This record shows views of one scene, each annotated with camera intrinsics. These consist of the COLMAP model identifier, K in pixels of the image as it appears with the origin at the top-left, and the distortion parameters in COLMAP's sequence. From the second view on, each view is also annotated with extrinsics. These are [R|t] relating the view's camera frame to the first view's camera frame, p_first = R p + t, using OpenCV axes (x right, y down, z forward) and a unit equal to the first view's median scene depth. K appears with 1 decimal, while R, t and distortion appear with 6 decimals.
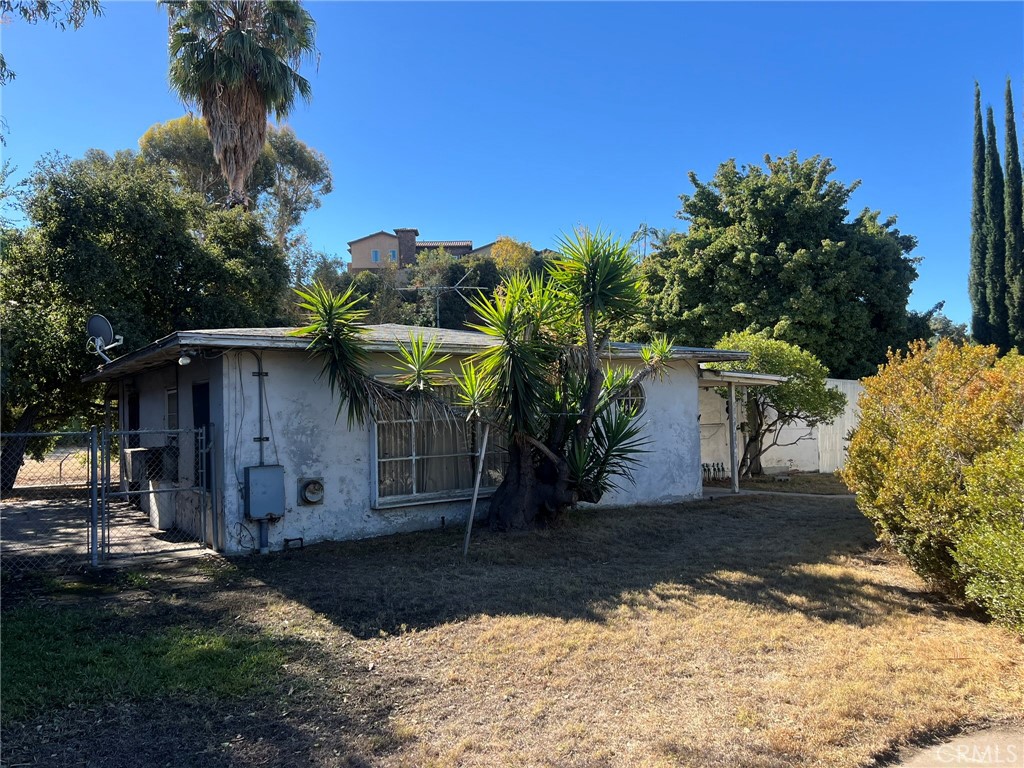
lens RADIAL K [[771.1, 0, 514.2], [0, 771.1, 391.3], [0, 0, 1]] dist [0.066959, -0.077025]
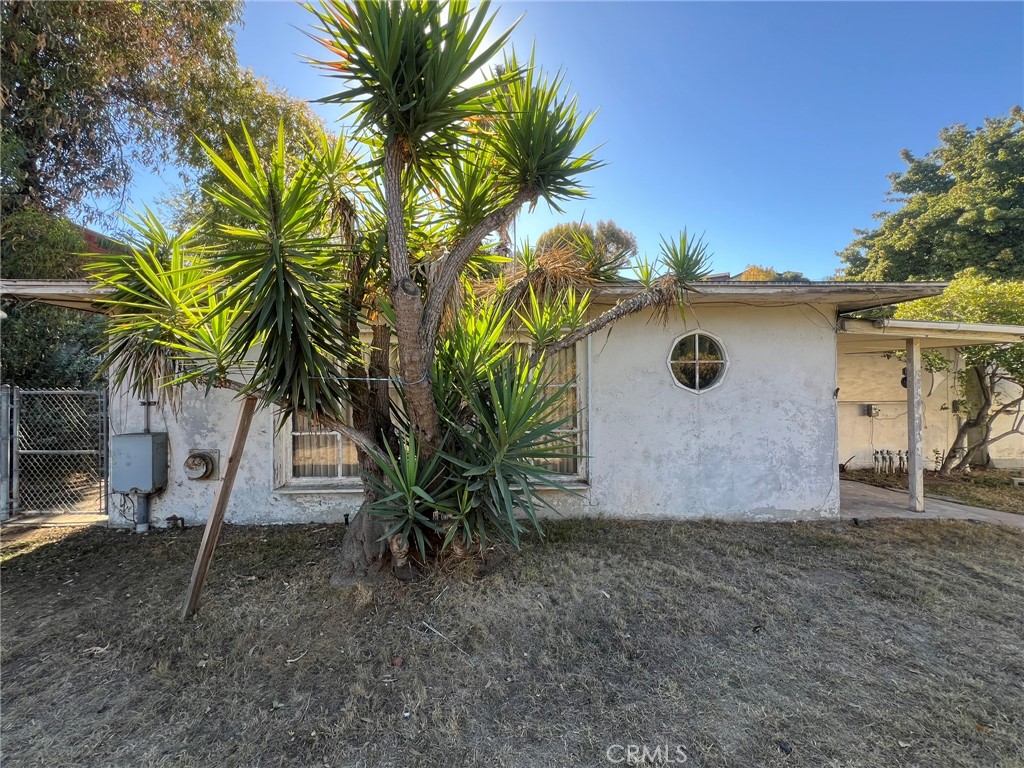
lens RADIAL K [[411.2, 0, 510.5], [0, 411.2, 382.4], [0, 0, 1]] dist [-0.002570, 0.000105]
pose [[0.838826, 0.014652, -0.544203, 0.153460], [-0.000843, 0.999672, 0.025616, 0.012946], [0.544400, -0.021028, 0.838562, 0.439786]]
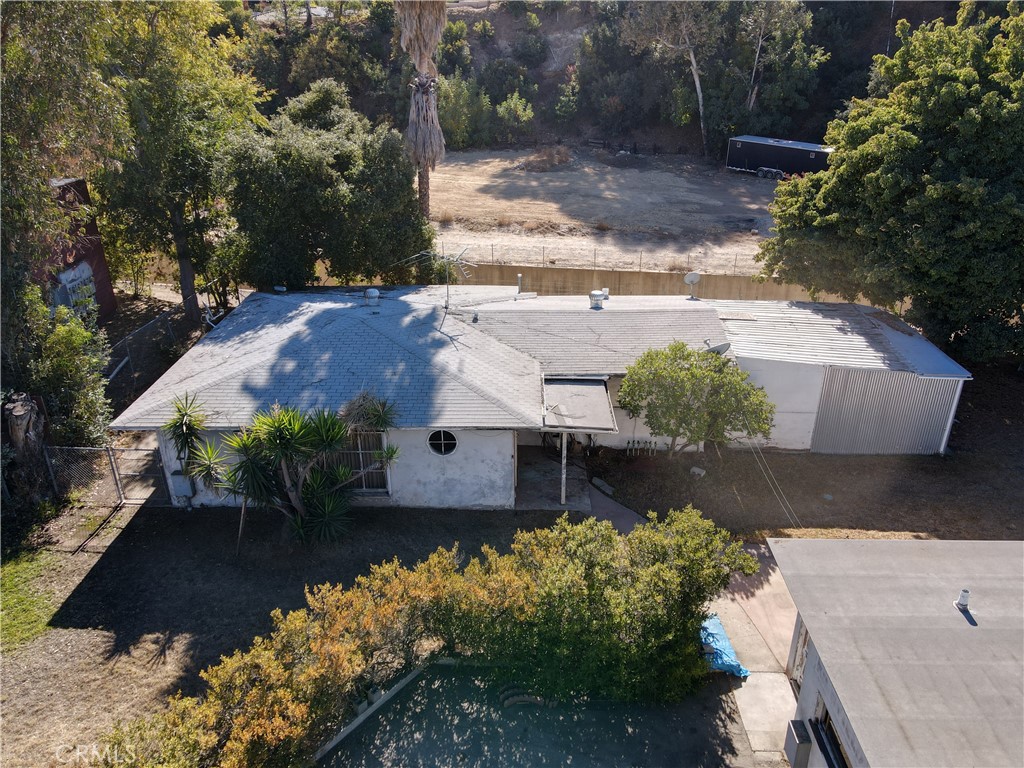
lens RADIAL K [[754.5, 0, 513.0], [0, 754.5, 386.5], [0, 0, 1]] dist [0.003711, 0.002212]
pose [[0.814496, 0.265338, -0.515938, 0.669239], [-0.000897, 0.889864, 0.456226, -0.503845], [0.580168, -0.371131, 0.725028, 0.100426]]
